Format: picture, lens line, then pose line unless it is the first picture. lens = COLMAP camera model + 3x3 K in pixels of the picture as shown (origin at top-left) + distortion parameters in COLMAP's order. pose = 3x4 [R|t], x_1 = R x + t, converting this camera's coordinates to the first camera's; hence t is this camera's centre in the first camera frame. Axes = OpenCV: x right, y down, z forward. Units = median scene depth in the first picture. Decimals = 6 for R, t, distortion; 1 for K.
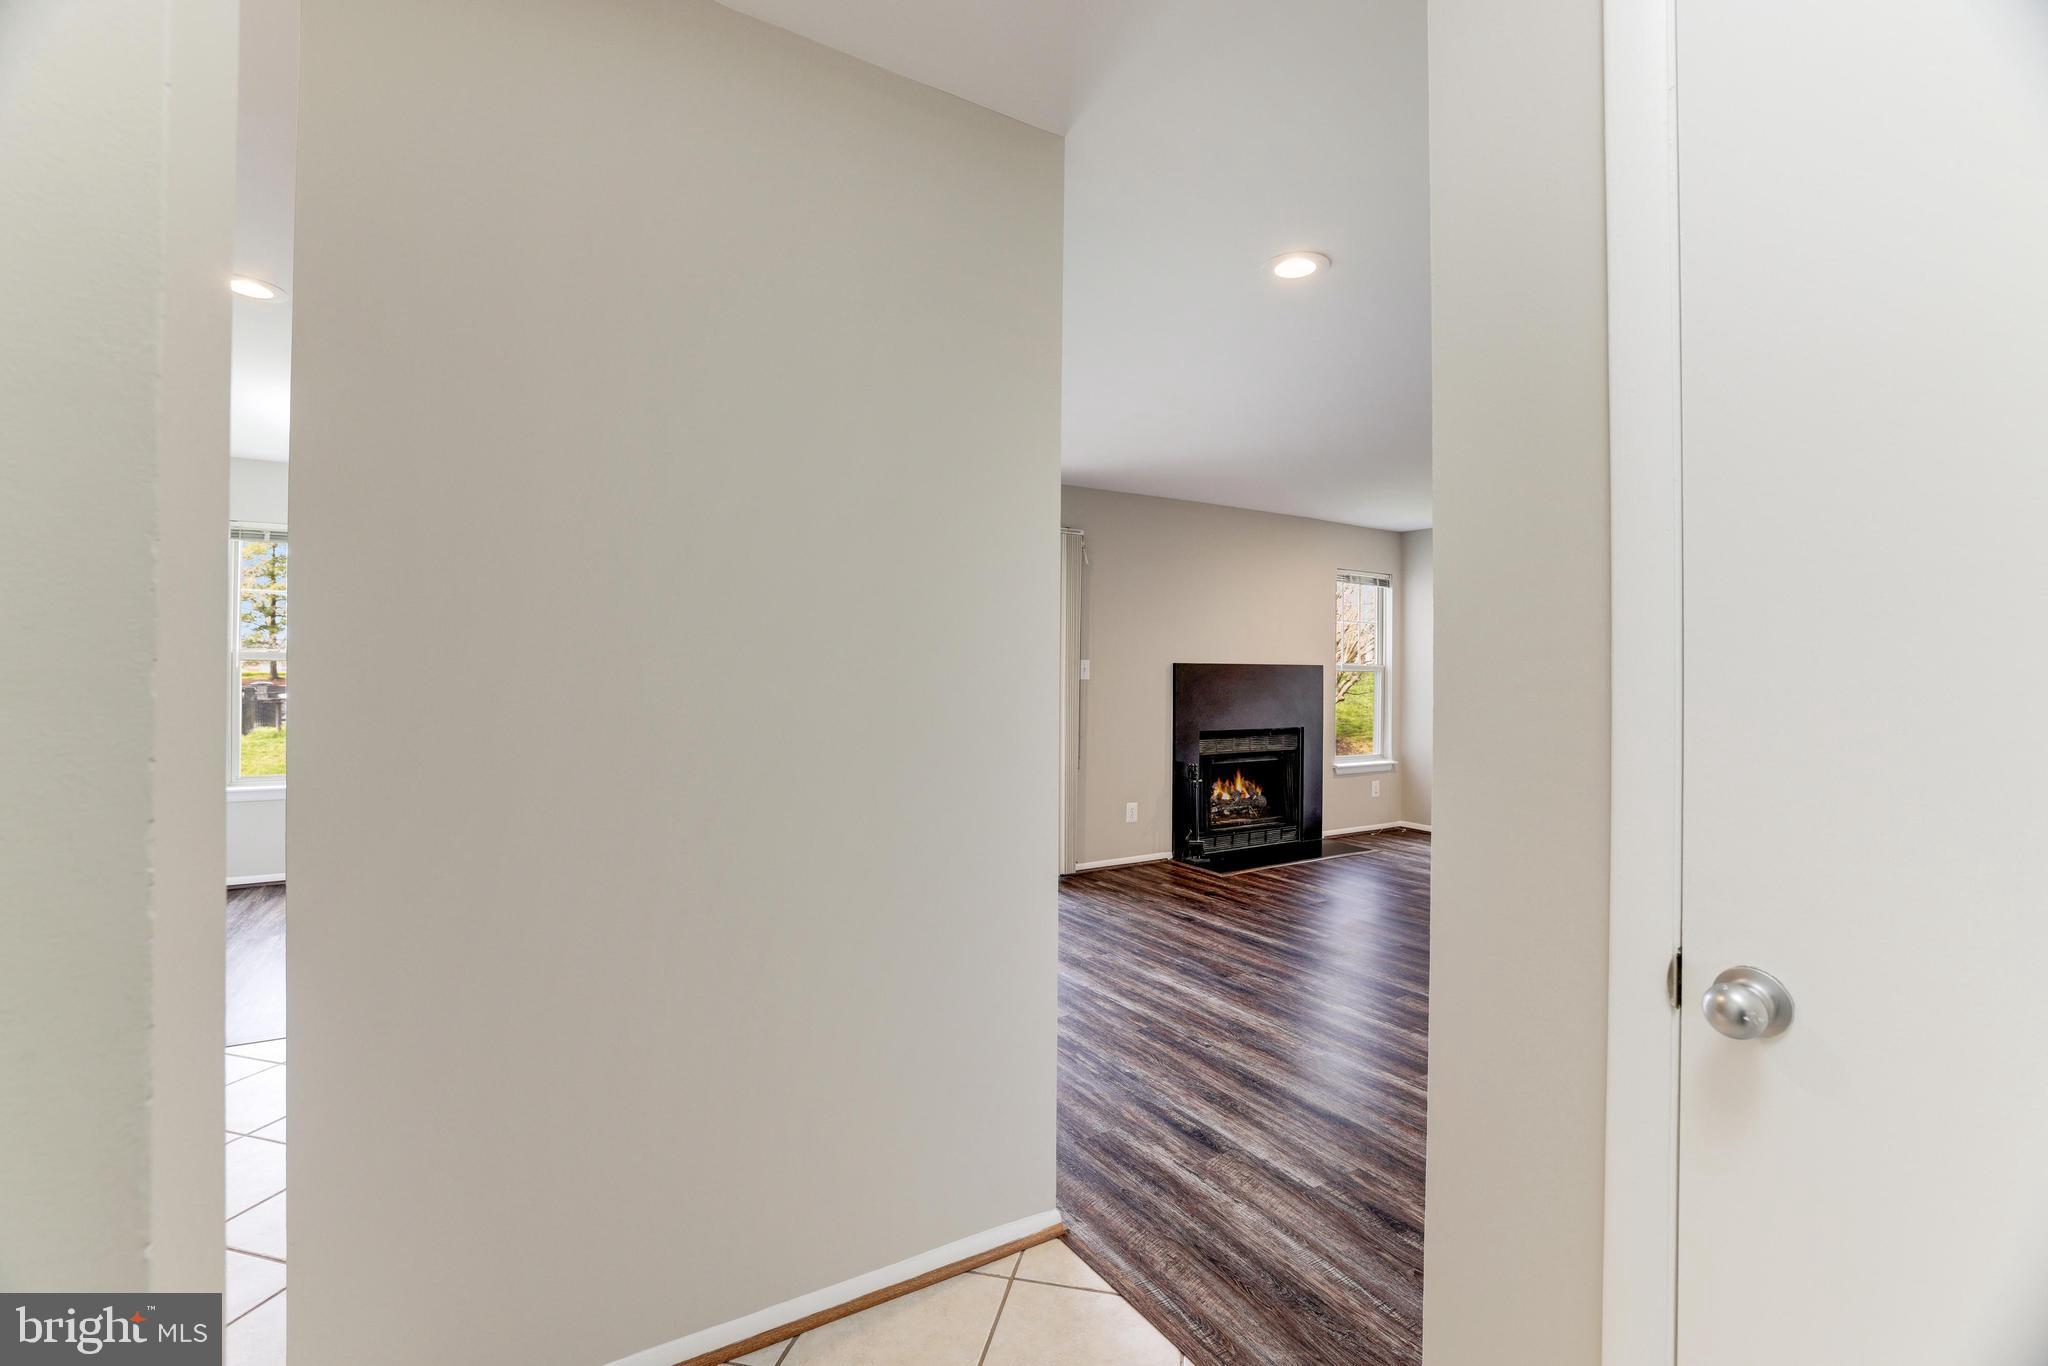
lens RADIAL K [[896.1, 0, 1021.4], [0, 896.1, 660.6], [0, 0, 1]] dist [-0.035619, 0.011296]
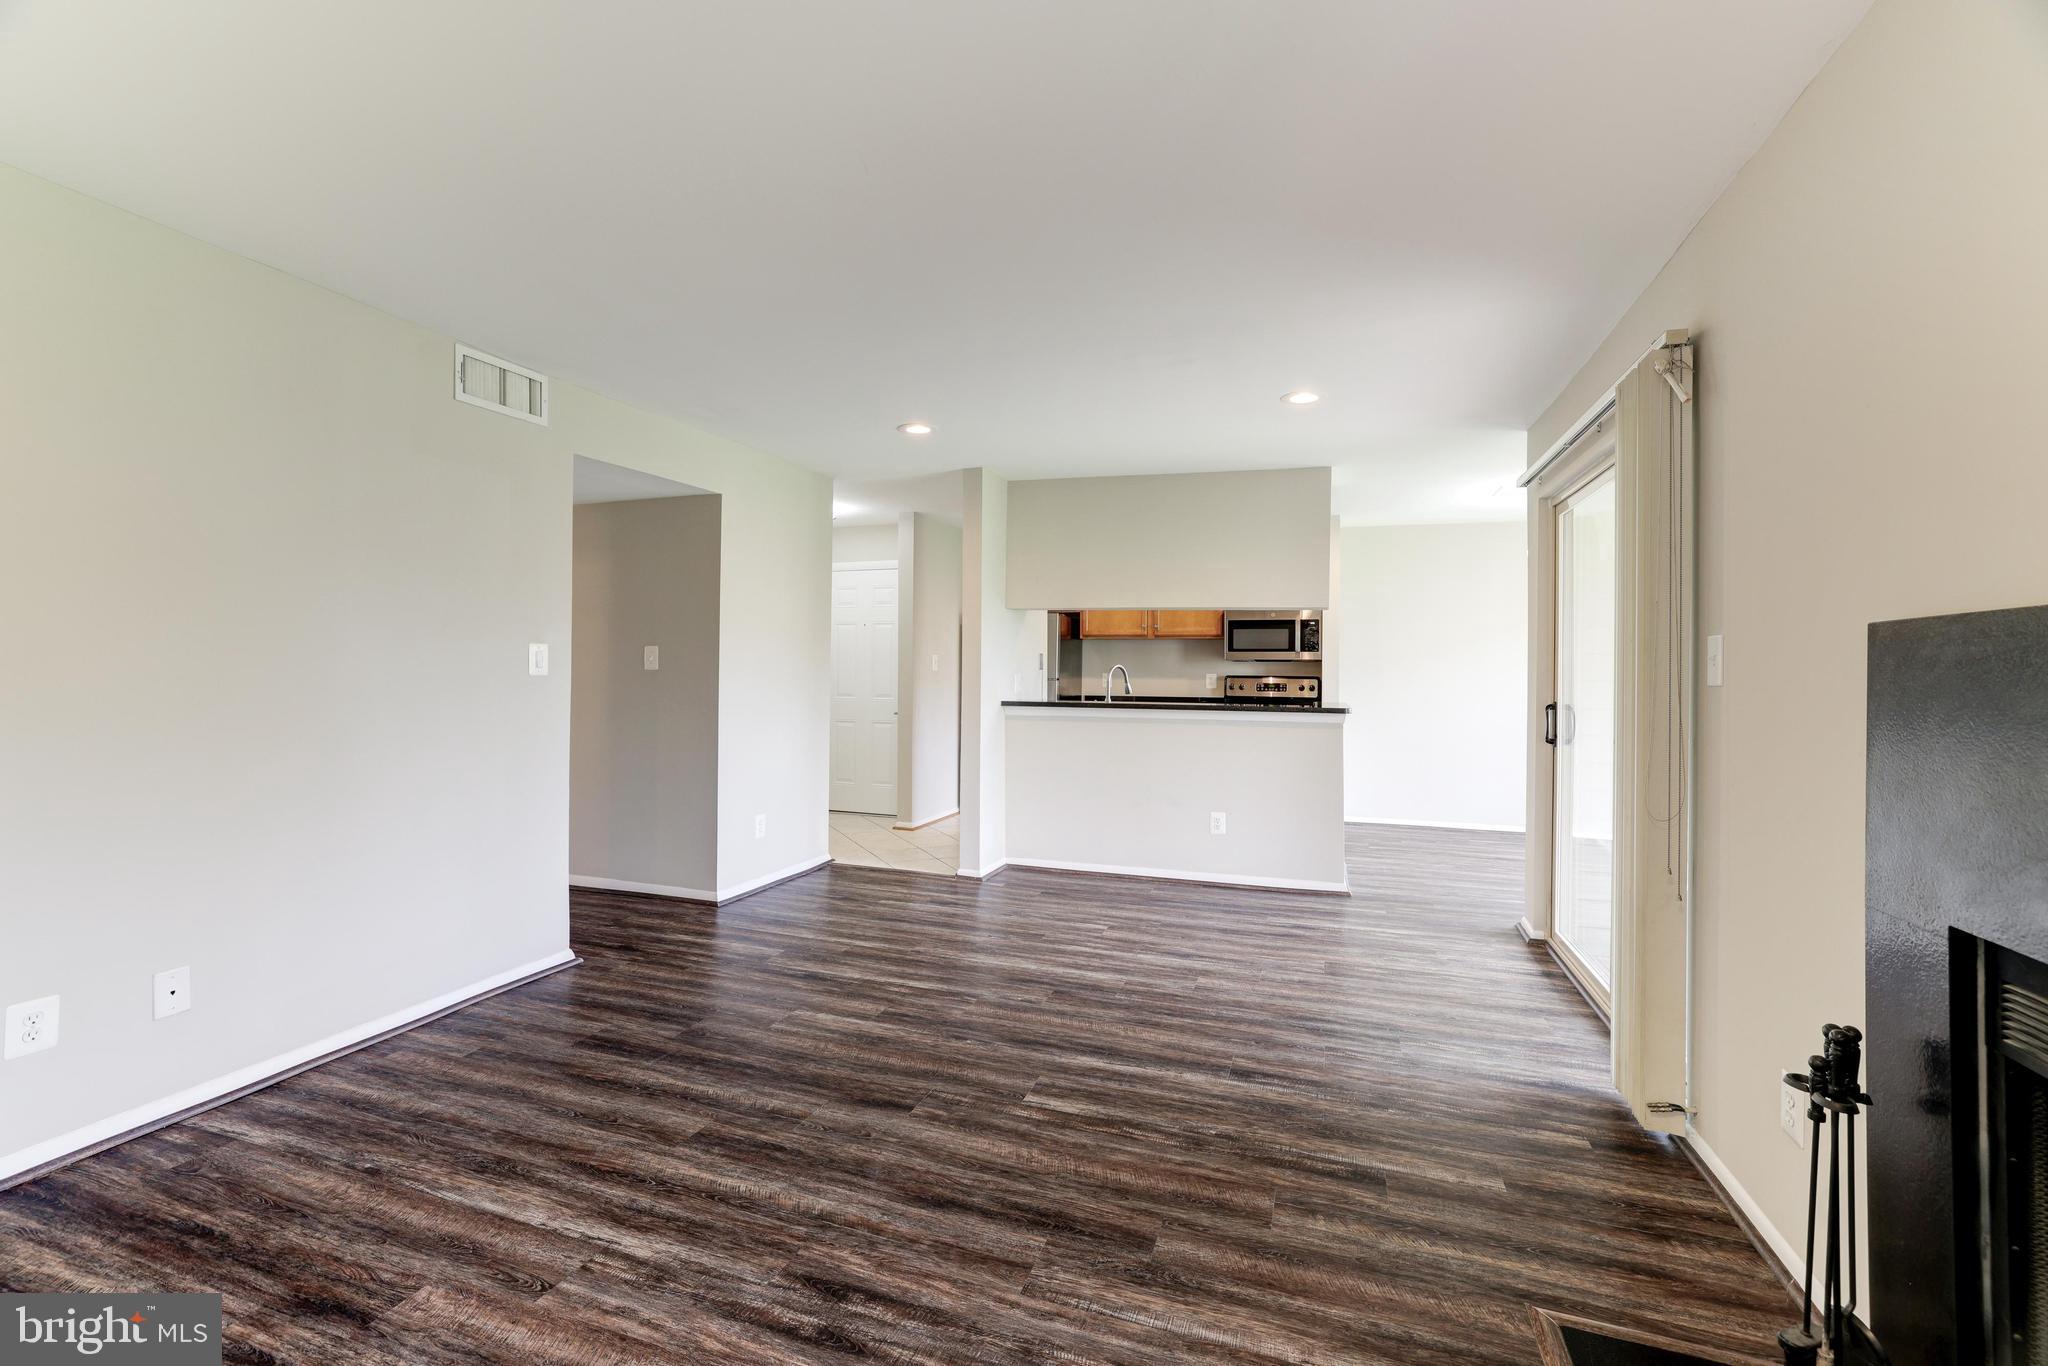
lens RADIAL K [[886.8, 0, 1013.2], [0, 886.8, 671.1], [0, 0, 1]] dist [-0.035261, 0.010206]
pose [[-0.782027, -0.021439, -0.622876, 0.677517], [-0.011798, 0.999738, -0.019597, 0.032776], [0.623133, -0.007977, -0.782075, 1.362385]]
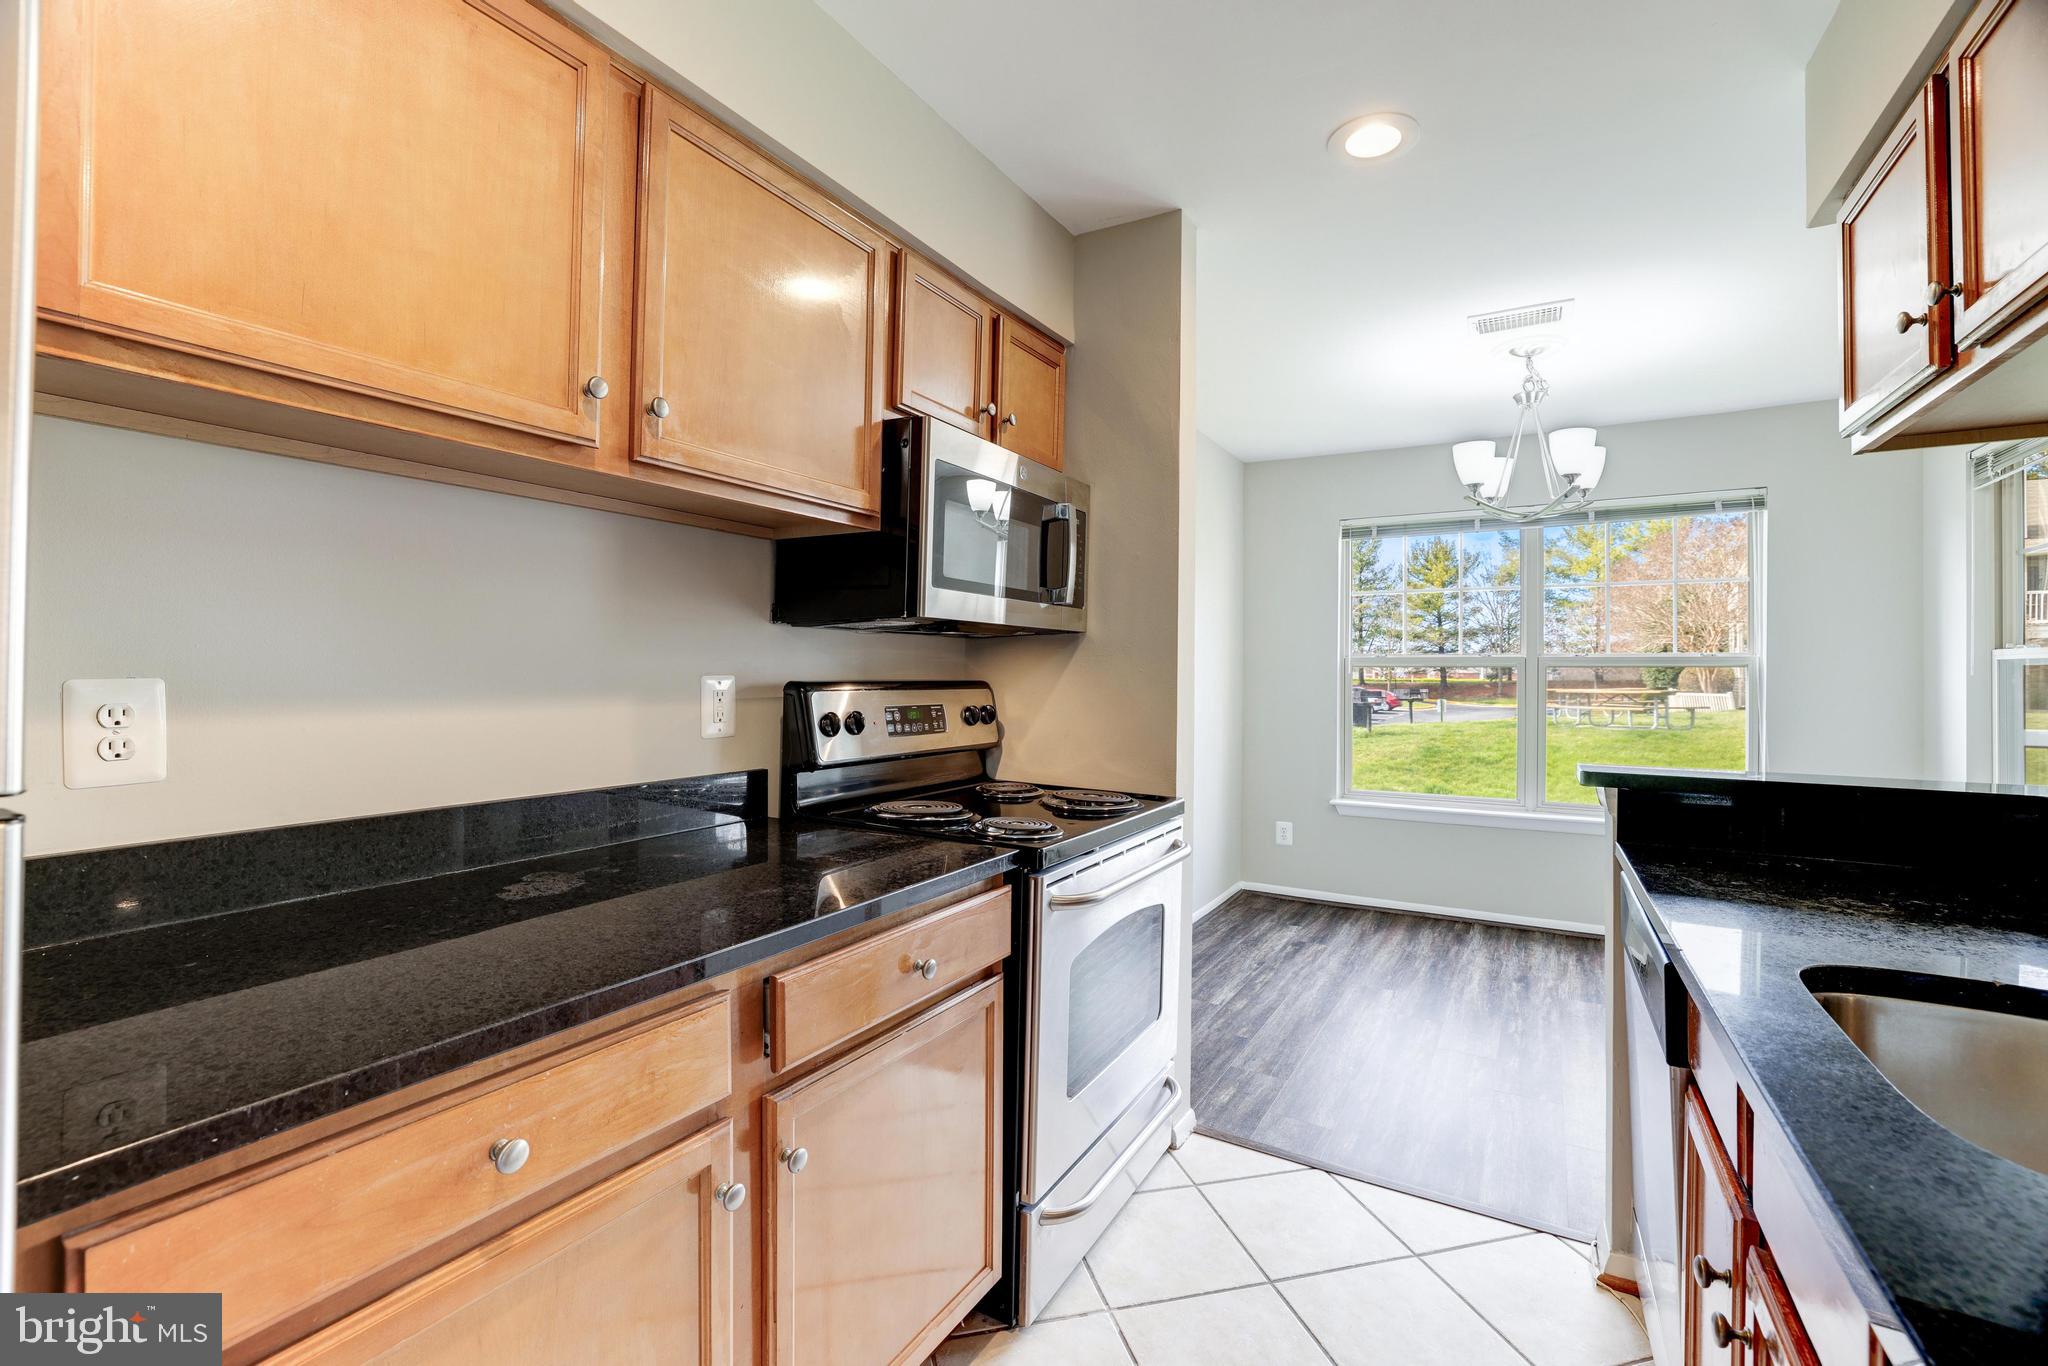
lens RADIAL K [[896.1, 0, 1032.6], [0, 896.1, 674.6], [0, 0, 1]] dist [-0.035619, 0.011296]
pose [[0.474848, -0.005479, -0.880051, -0.225082], [0.010510, 0.999945, -0.000554, 0.002227], [0.880005, -0.008987, 0.474879, 0.232798]]
